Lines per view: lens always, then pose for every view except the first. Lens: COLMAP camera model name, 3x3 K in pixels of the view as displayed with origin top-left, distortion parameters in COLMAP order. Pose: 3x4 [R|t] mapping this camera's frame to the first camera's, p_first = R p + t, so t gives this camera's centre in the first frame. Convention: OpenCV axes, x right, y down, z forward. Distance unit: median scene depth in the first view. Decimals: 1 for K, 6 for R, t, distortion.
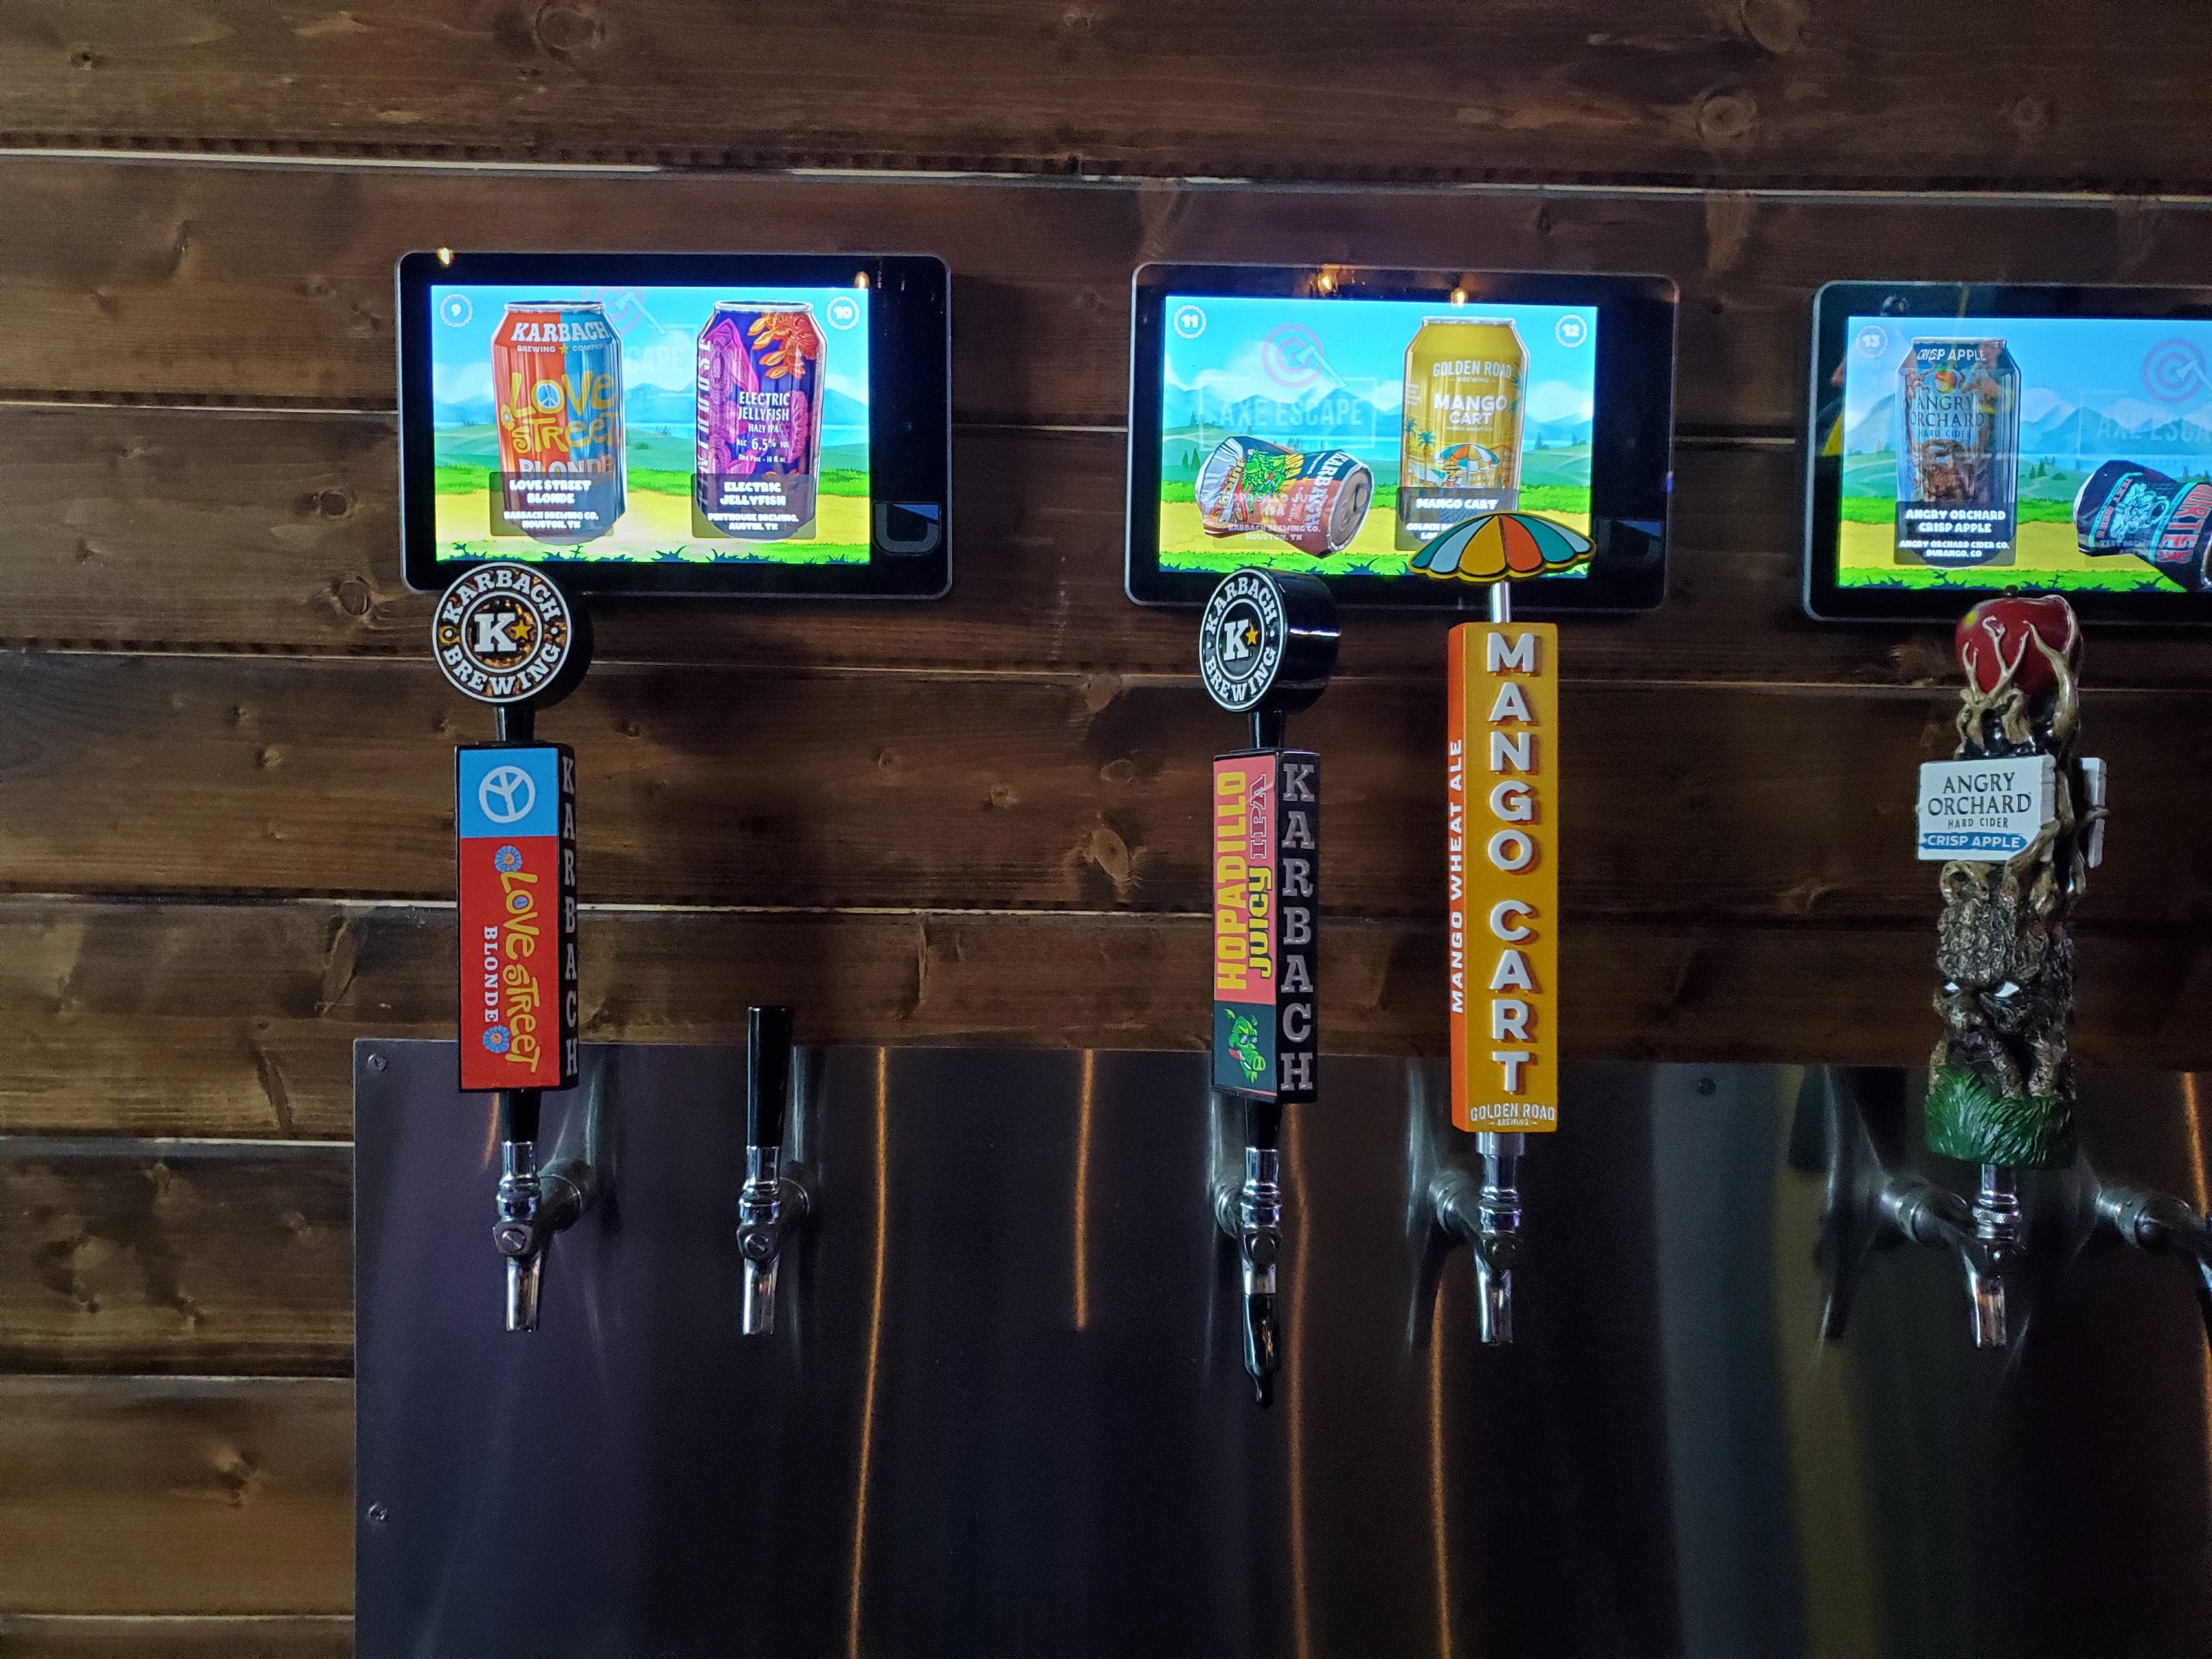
lens RADIAL K [[1711.0, 0, 1094.4], [0, 1711.0, 852.6], [0, 0, 1]] dist [0.002903, -0.007021]
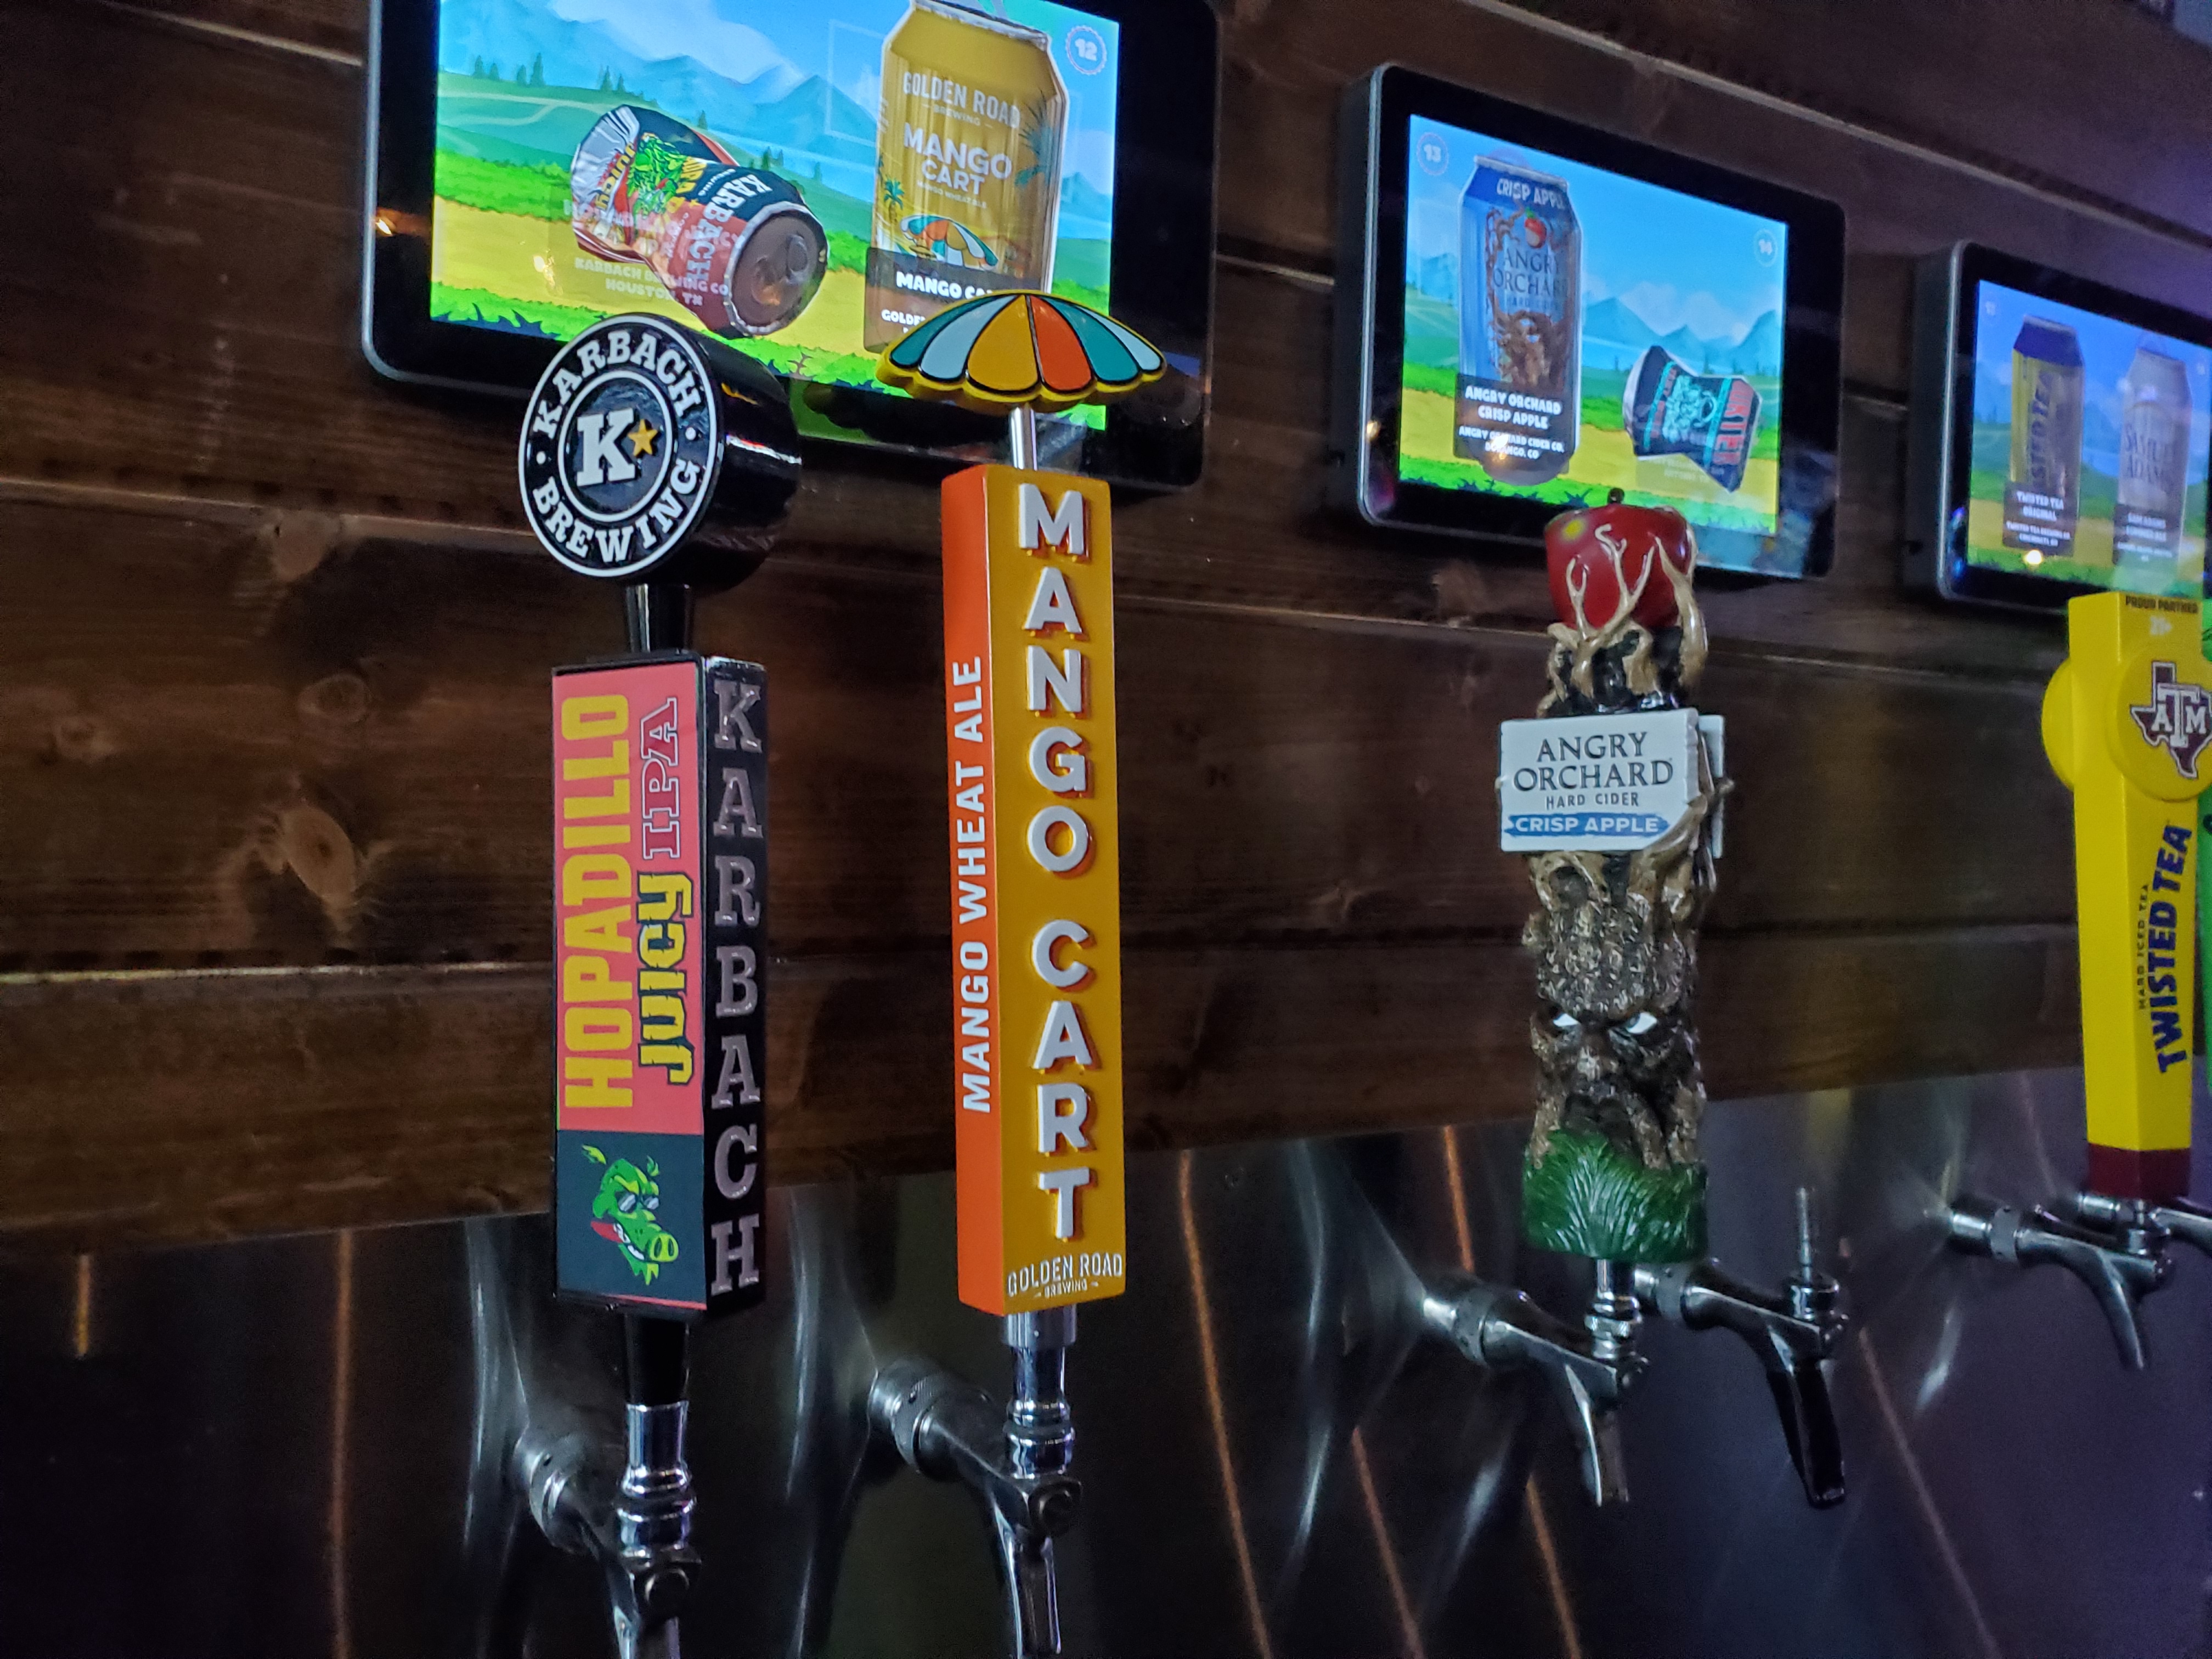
lens RADIAL K [[1779.6, 0, 1104.2], [0, 1779.6, 808.2], [0, 0, 1]] dist [0.029969, -0.056647]
pose [[0.867030, 0.002335, 0.498250, -0.054883], [0.014147, 0.999471, -0.029301, 0.005819], [-0.498054, 0.032453, 0.866538, 0.413408]]
